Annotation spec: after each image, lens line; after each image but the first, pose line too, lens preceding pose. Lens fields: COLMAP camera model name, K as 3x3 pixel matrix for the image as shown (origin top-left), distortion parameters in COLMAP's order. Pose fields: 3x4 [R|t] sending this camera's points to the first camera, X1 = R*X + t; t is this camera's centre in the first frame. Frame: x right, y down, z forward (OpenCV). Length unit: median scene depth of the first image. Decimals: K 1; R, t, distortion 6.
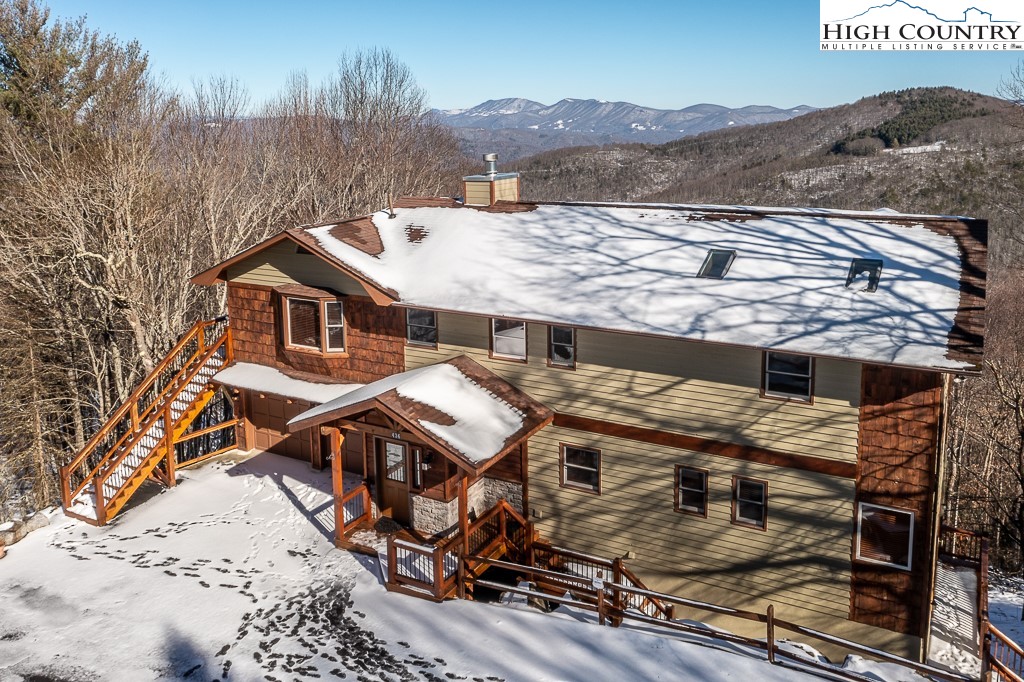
lens RADIAL K [[836.6, 0, 519.2], [0, 836.6, 238.0], [0, 0, 1]] dist [-0.014199, 0.007966]
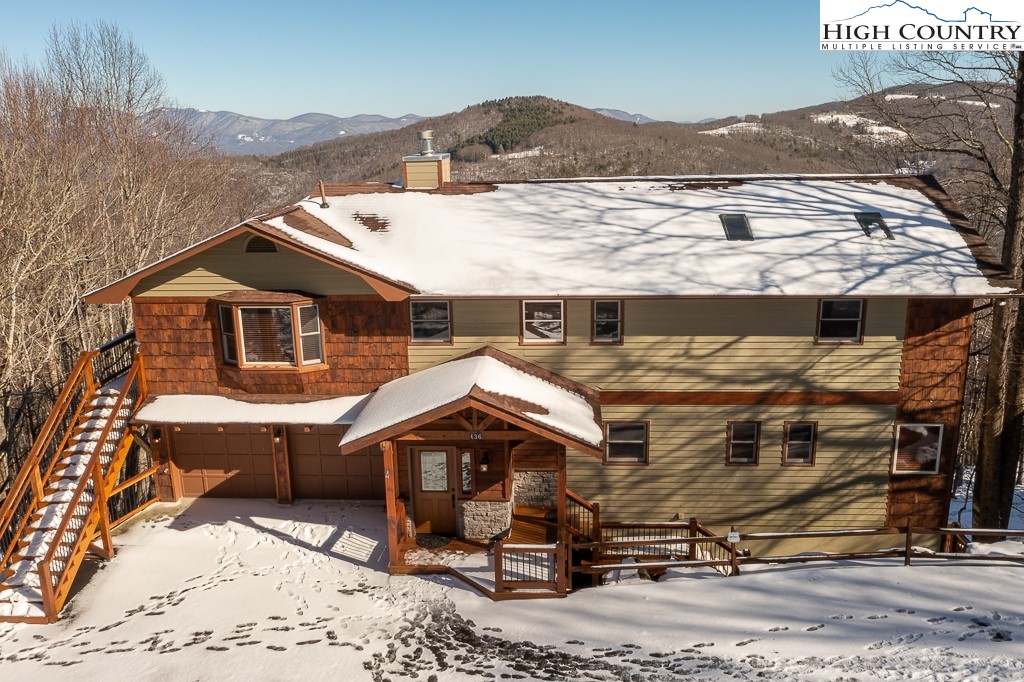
lens RADIAL K [[836.6, 0, 508.2], [0, 836.6, 339.6], [0, 0, 1]] dist [-0.014199, 0.007966]
pose [[0.909050, -0.110902, 0.401659, -0.443577], [0.067657, 0.990424, 0.120341, 0.026049], [-0.411159, -0.082221, 0.907848, 0.168241]]
